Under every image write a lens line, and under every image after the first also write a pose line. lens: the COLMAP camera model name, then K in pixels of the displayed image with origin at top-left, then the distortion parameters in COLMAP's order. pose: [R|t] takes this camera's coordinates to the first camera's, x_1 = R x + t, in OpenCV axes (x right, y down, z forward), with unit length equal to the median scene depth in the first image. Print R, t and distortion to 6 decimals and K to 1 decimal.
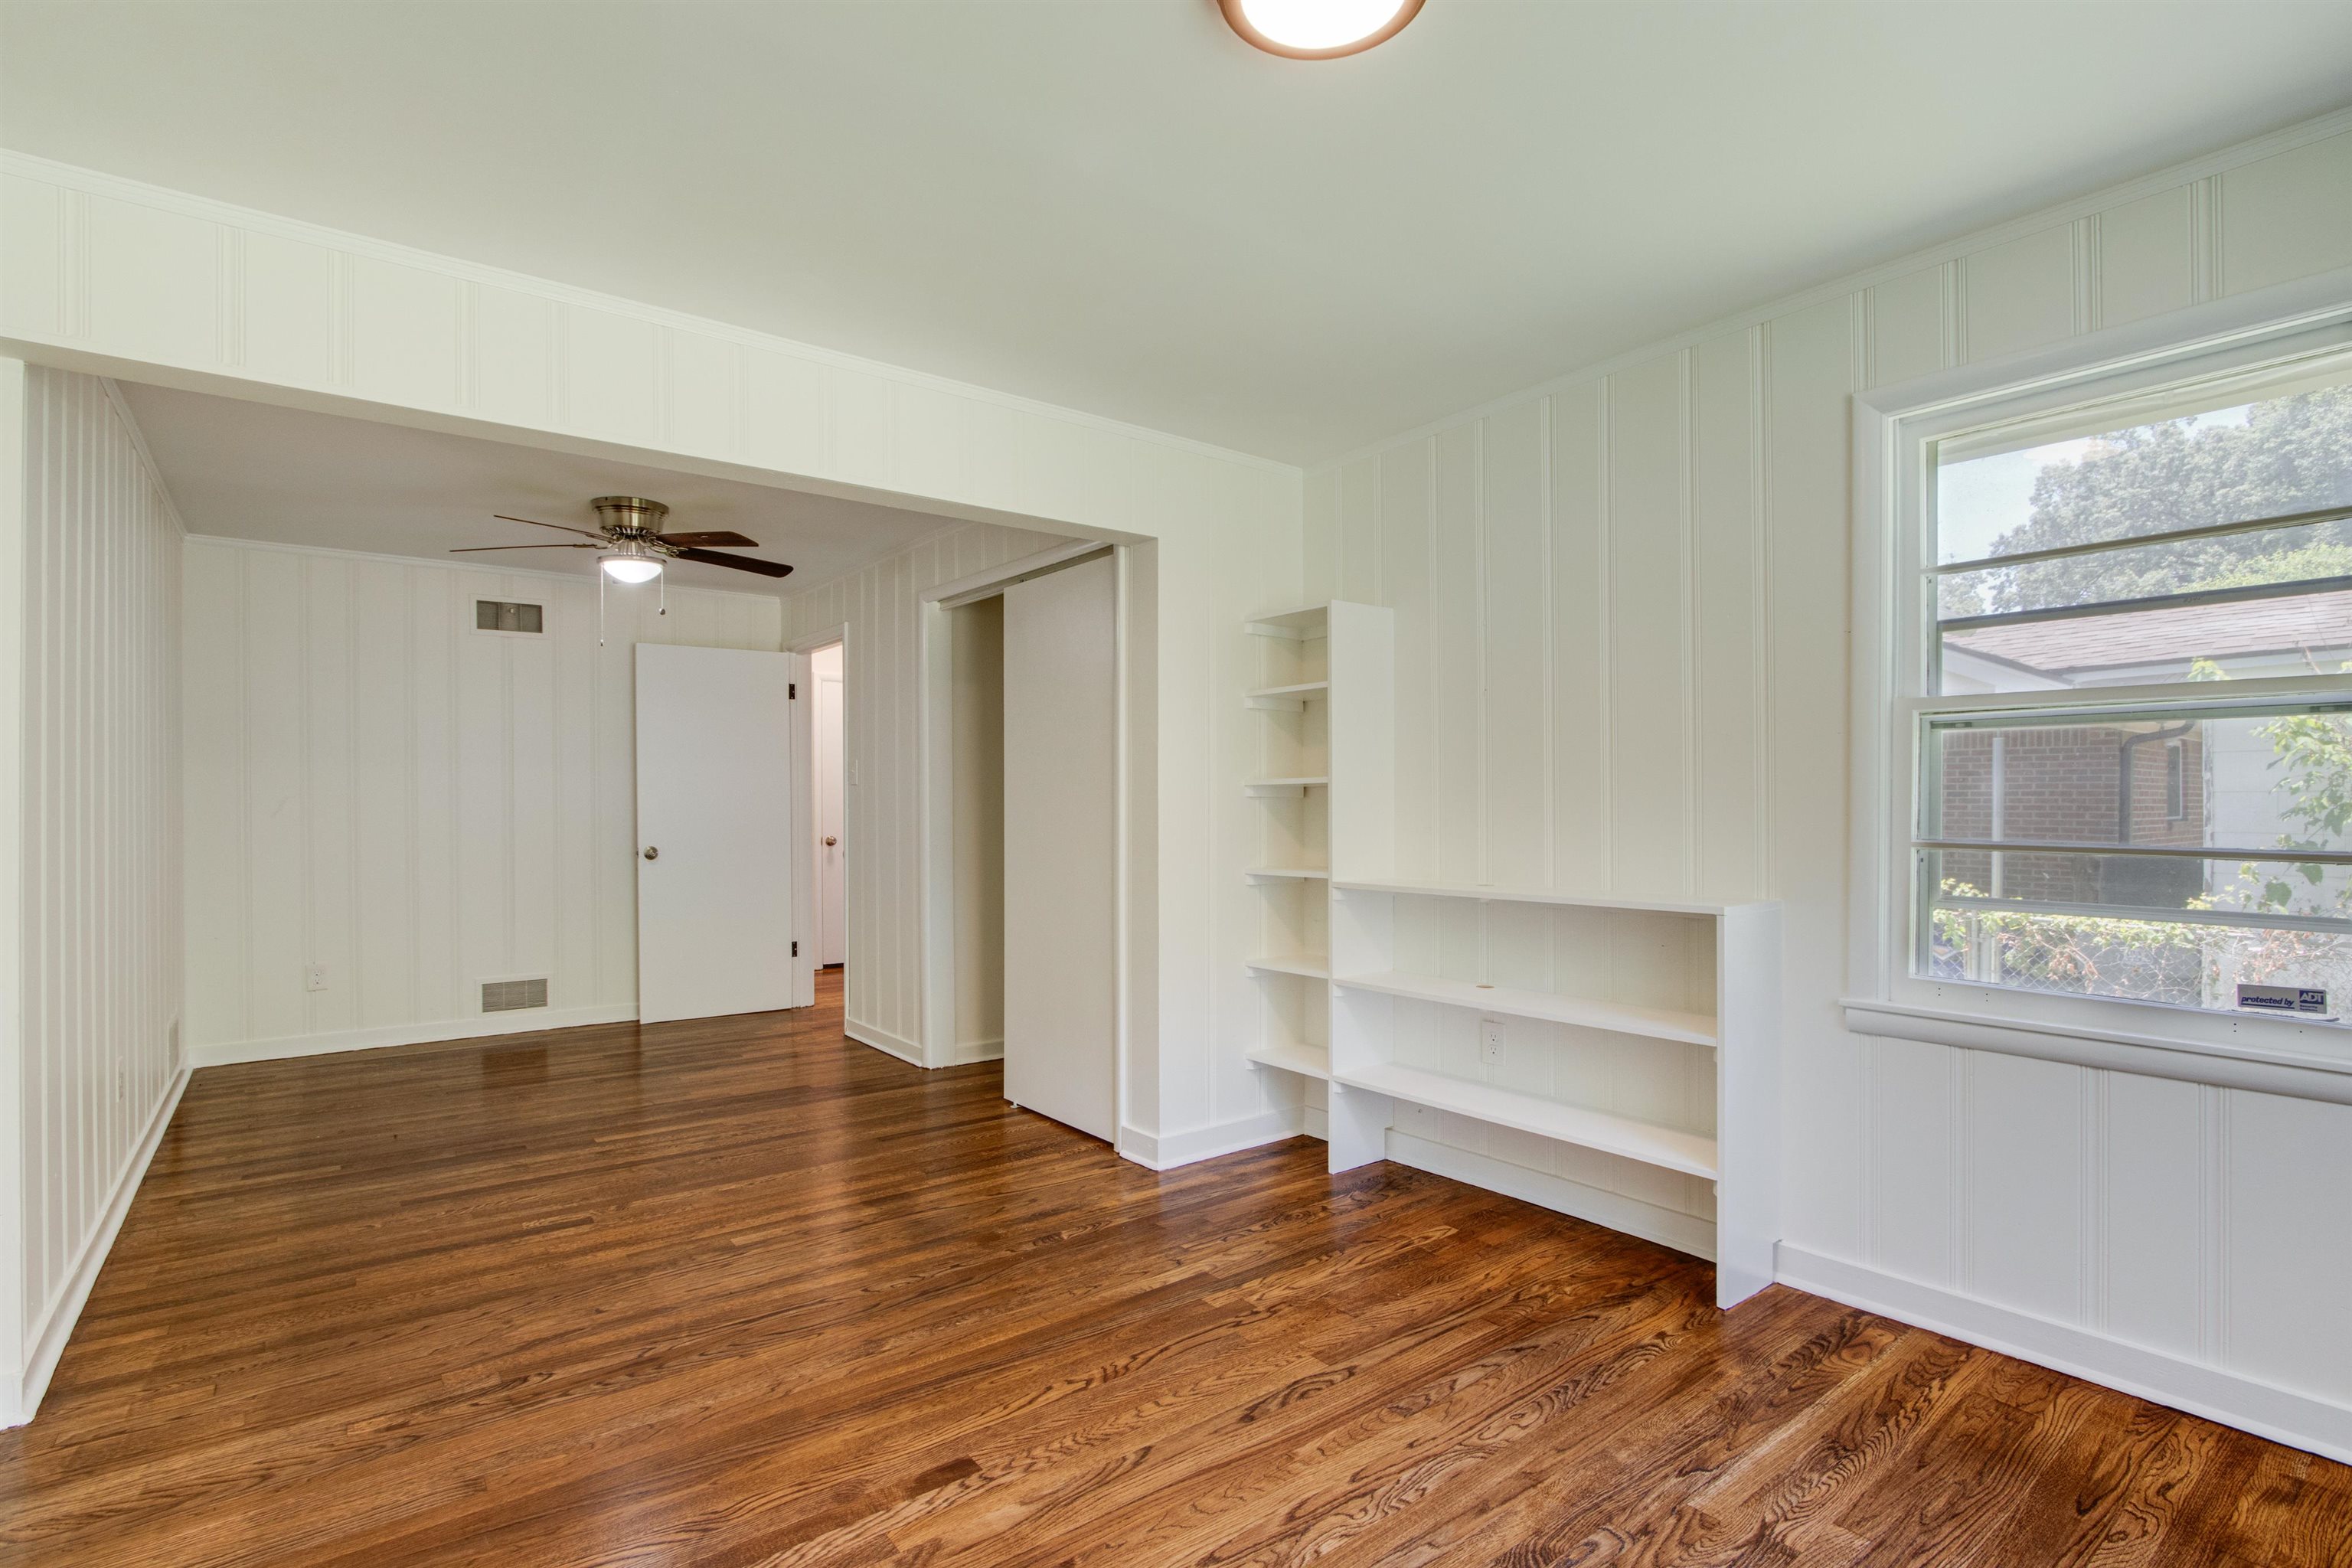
lens RADIAL K [[1113.3, 0, 1177.2], [0, 1113.3, 797.9], [0, 0, 1]] dist [-0.017813, 0.002126]
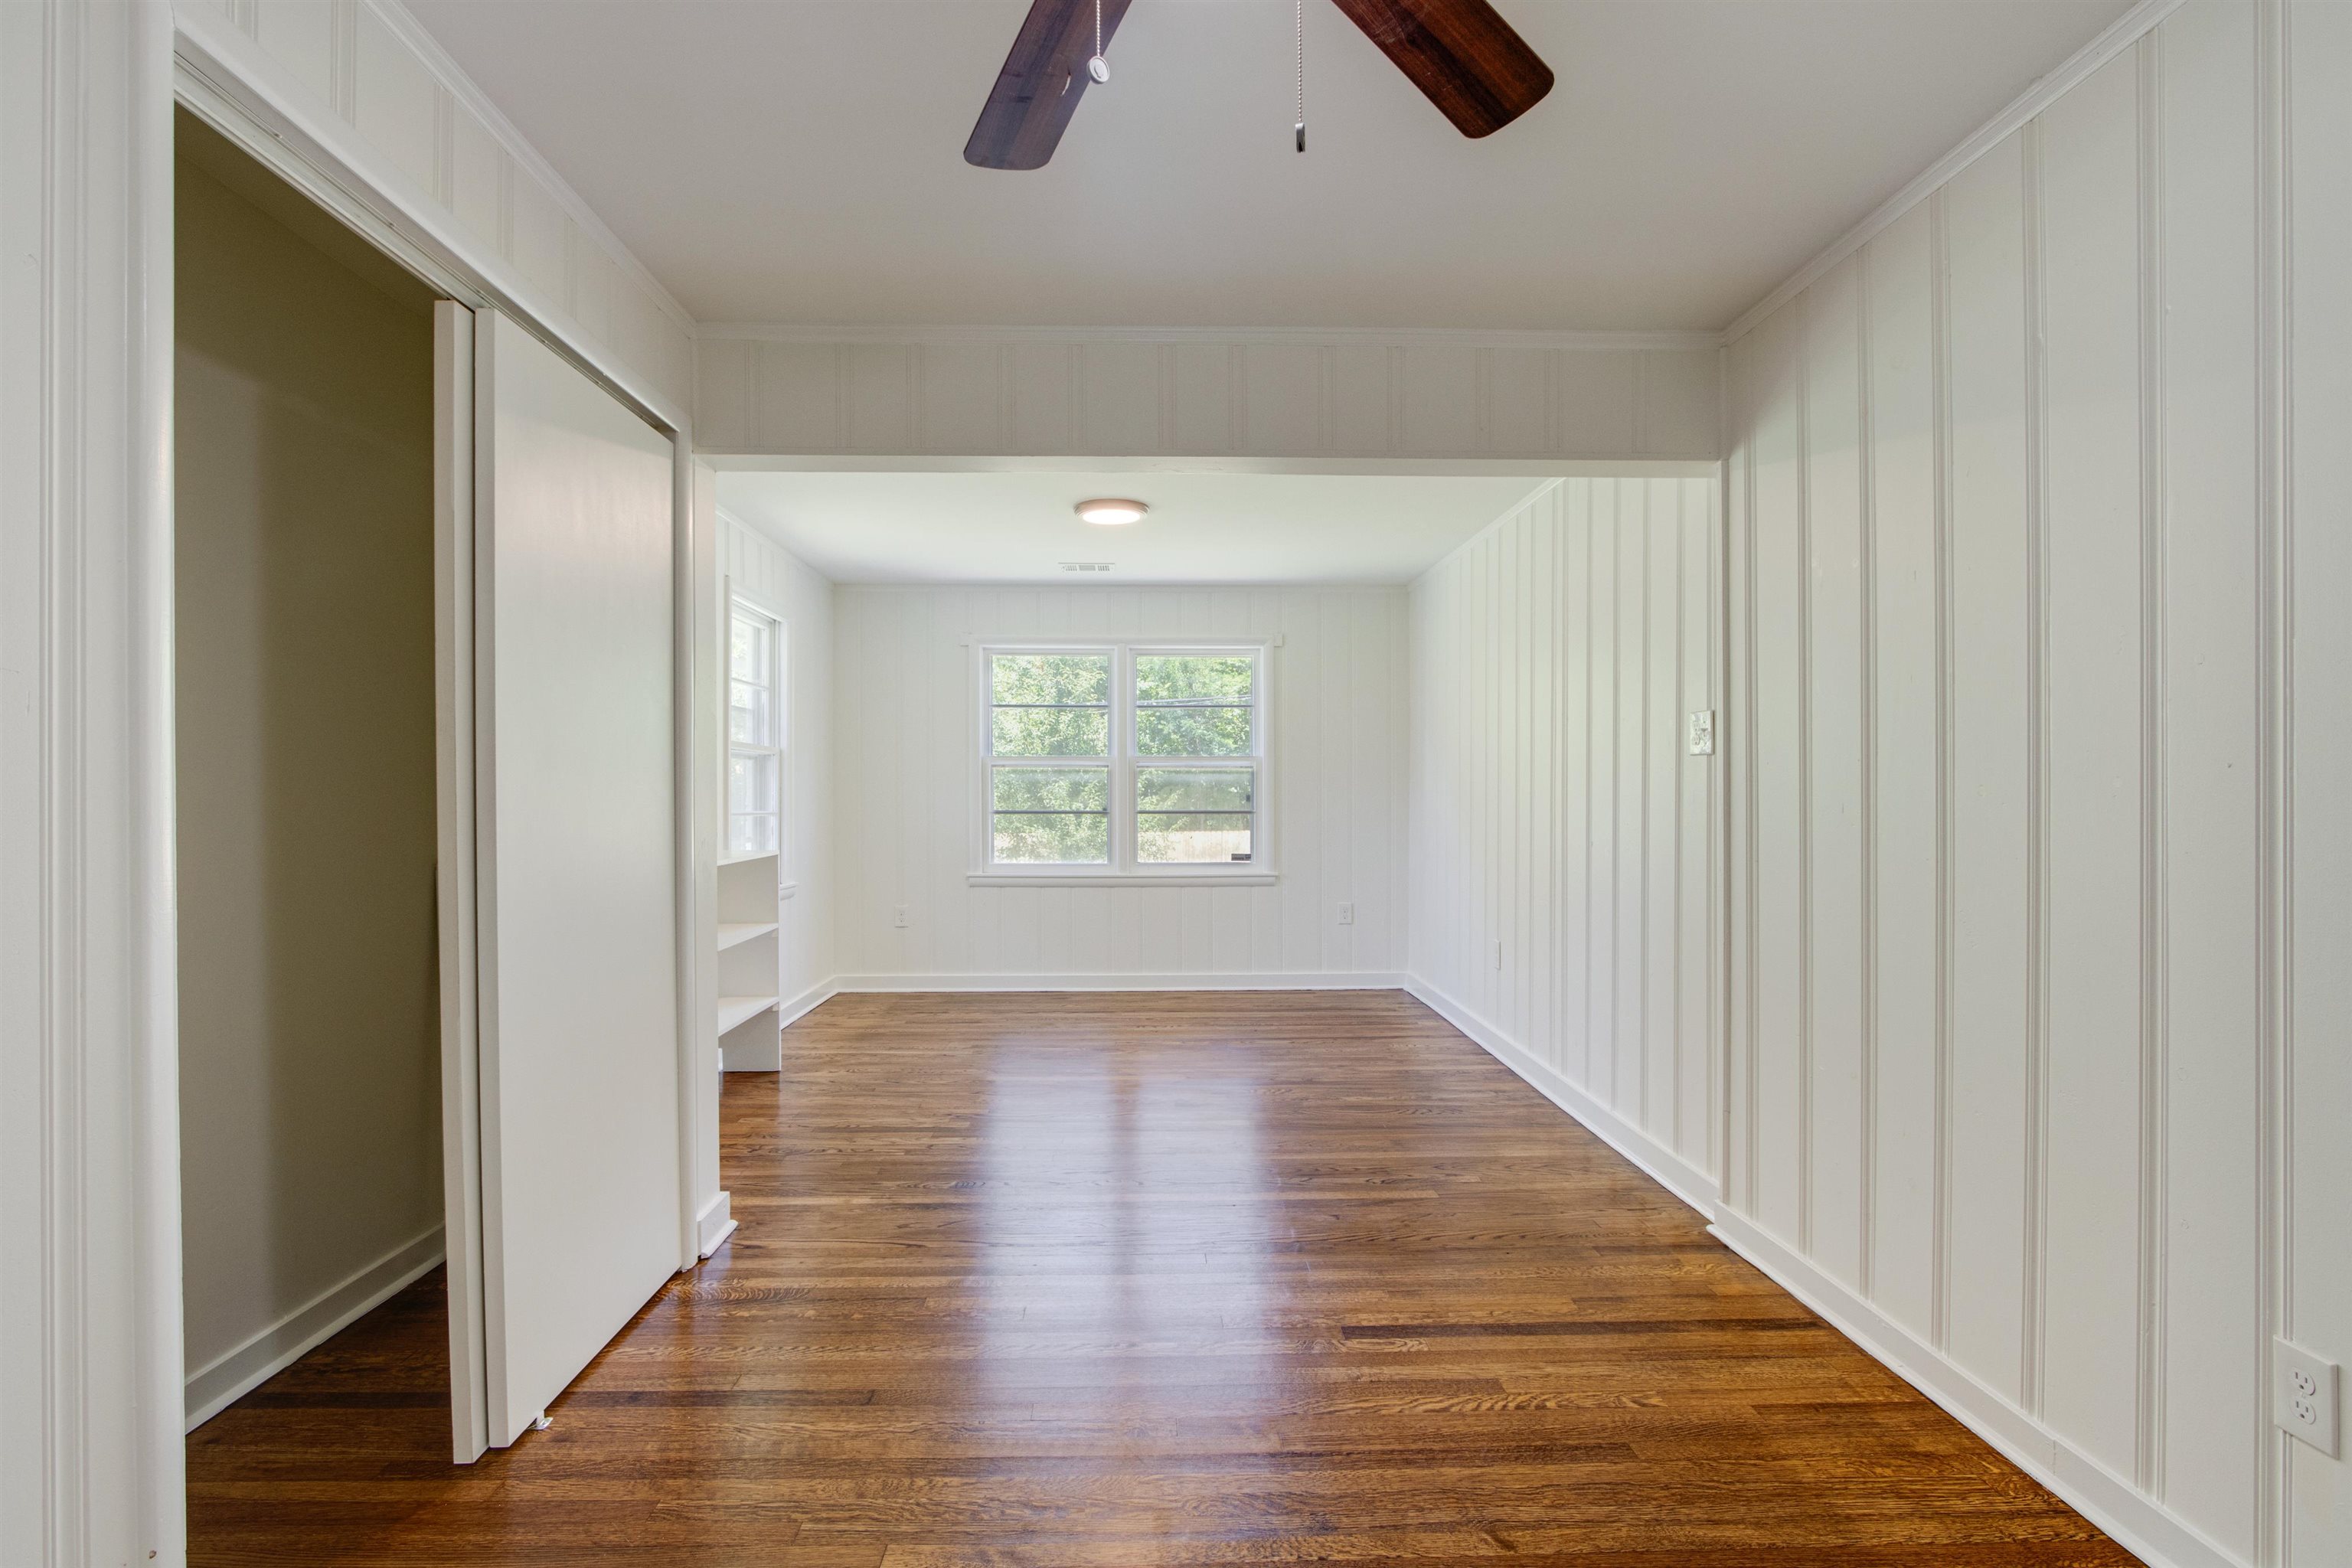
lens RADIAL K [[1113.3, 0, 1173.3], [0, 1113.3, 794.6], [0, 0, 1]] dist [-0.017813, 0.002126]
pose [[-0.808931, 0.004597, 0.587885, -1.044503], [0.001061, 0.999979, -0.006360, 0.021352], [-0.587902, -0.004521, -0.808919, 1.991859]]
